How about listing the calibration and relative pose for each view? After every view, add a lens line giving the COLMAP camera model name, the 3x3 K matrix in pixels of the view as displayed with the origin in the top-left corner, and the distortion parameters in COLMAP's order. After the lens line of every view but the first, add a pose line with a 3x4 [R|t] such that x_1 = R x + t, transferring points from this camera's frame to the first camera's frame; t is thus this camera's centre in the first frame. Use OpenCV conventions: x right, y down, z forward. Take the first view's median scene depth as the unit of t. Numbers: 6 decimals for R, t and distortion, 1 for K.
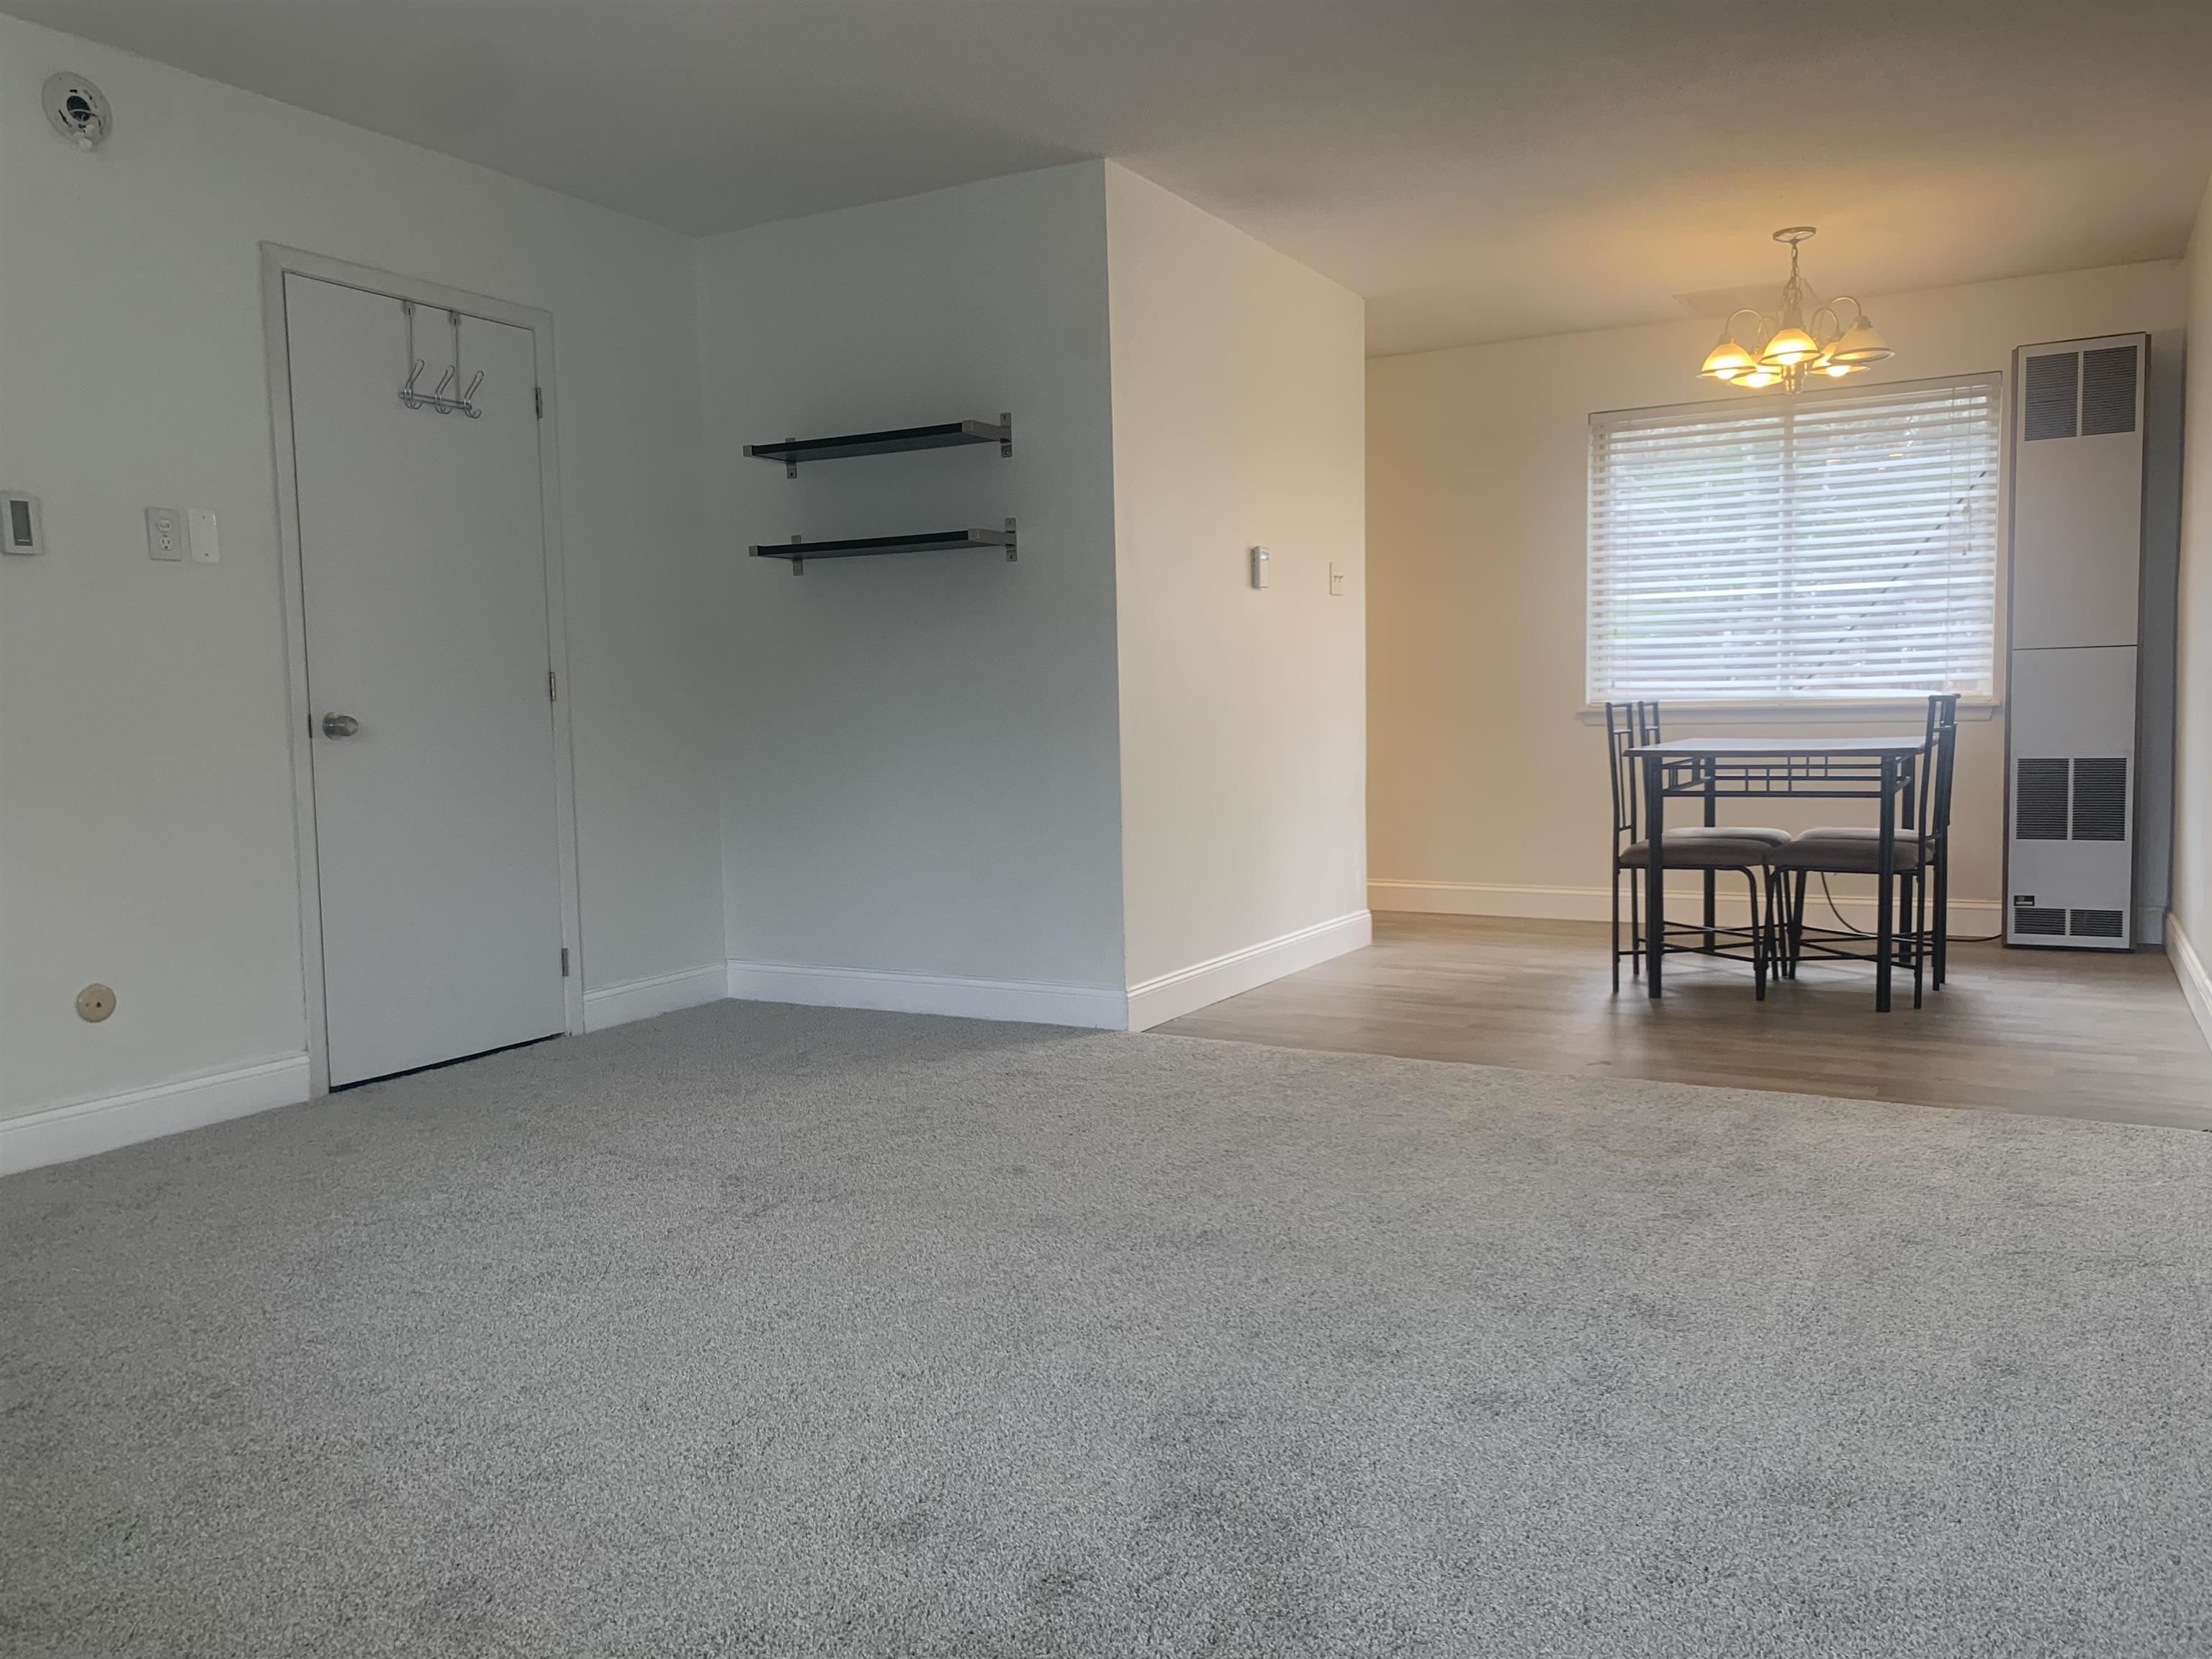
lens RADIAL K [[1700.5, 0, 1131.1], [0, 1700.5, 836.1], [0, 0, 1]] dist [0.045562, -0.093470]
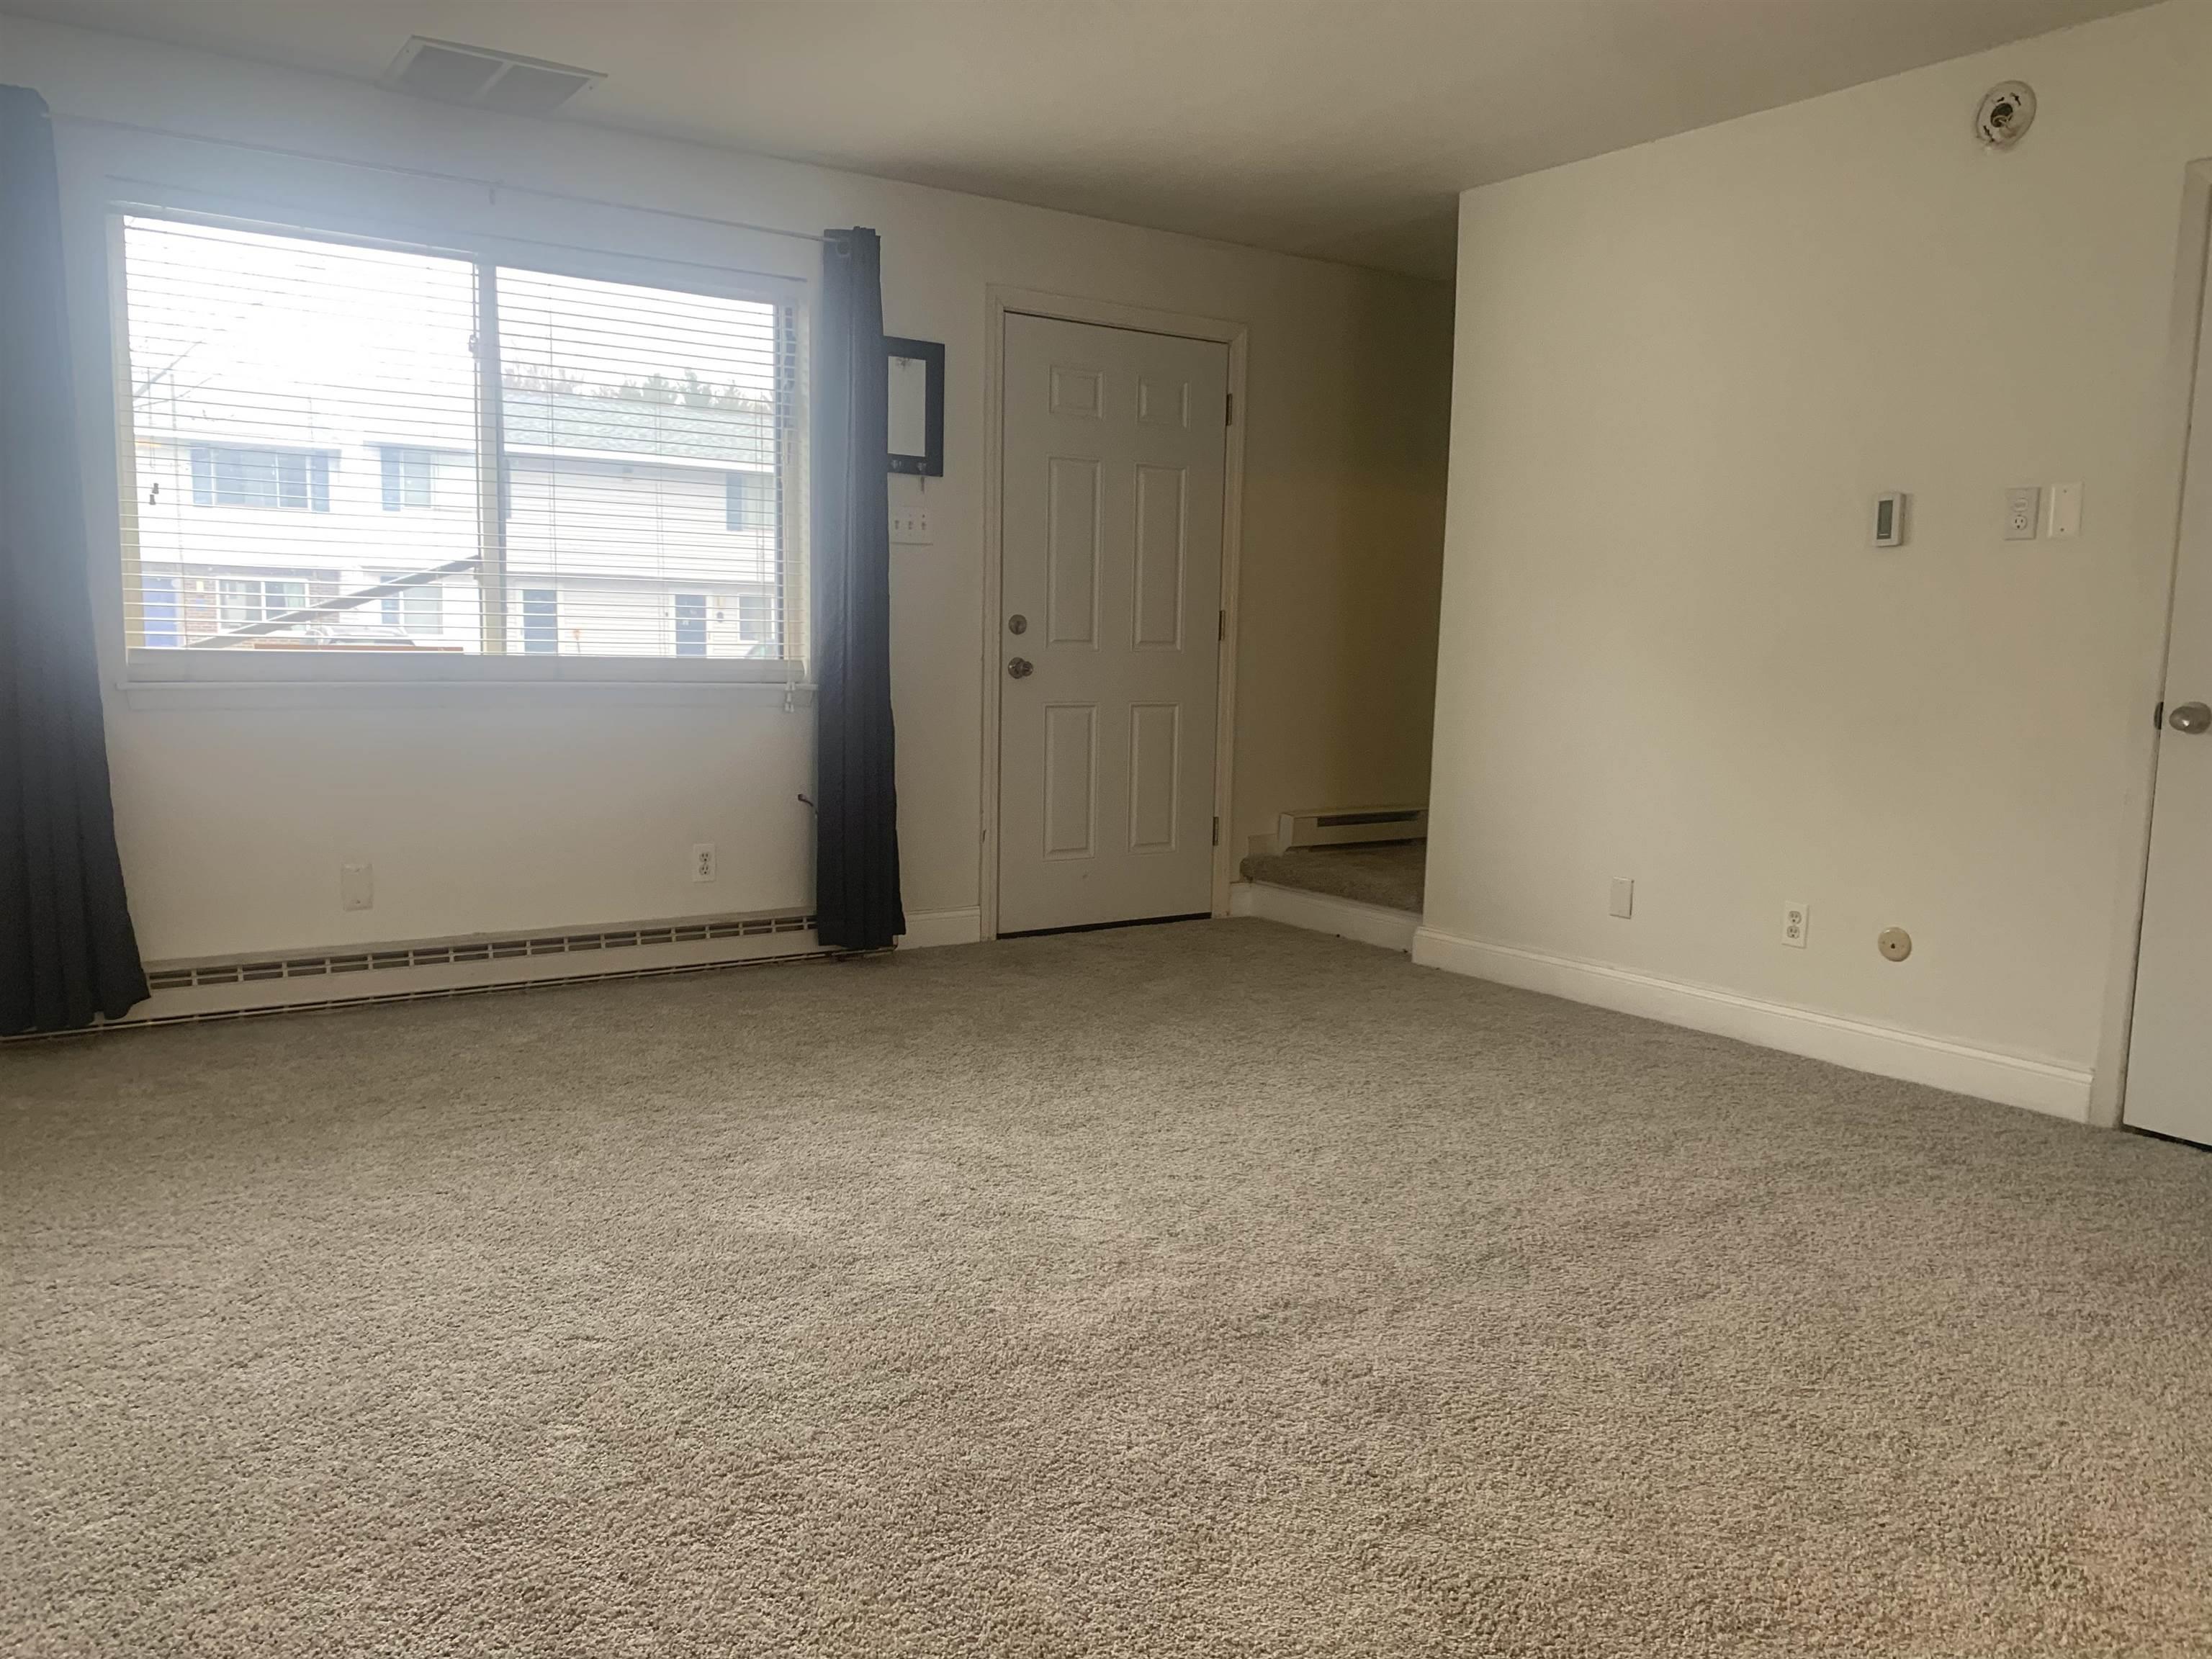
lens RADIAL K [[1677.7, 0, 1107.8], [0, 1677.7, 849.1], [0, 0, 1]] dist [0.065898, -0.102344]
pose [[-0.447533, 0.118722, -0.886352, 0.578798], [-0.093418, 0.979519, 0.178370, -0.108908], [0.889375, 0.162627, -0.427276, 0.961597]]
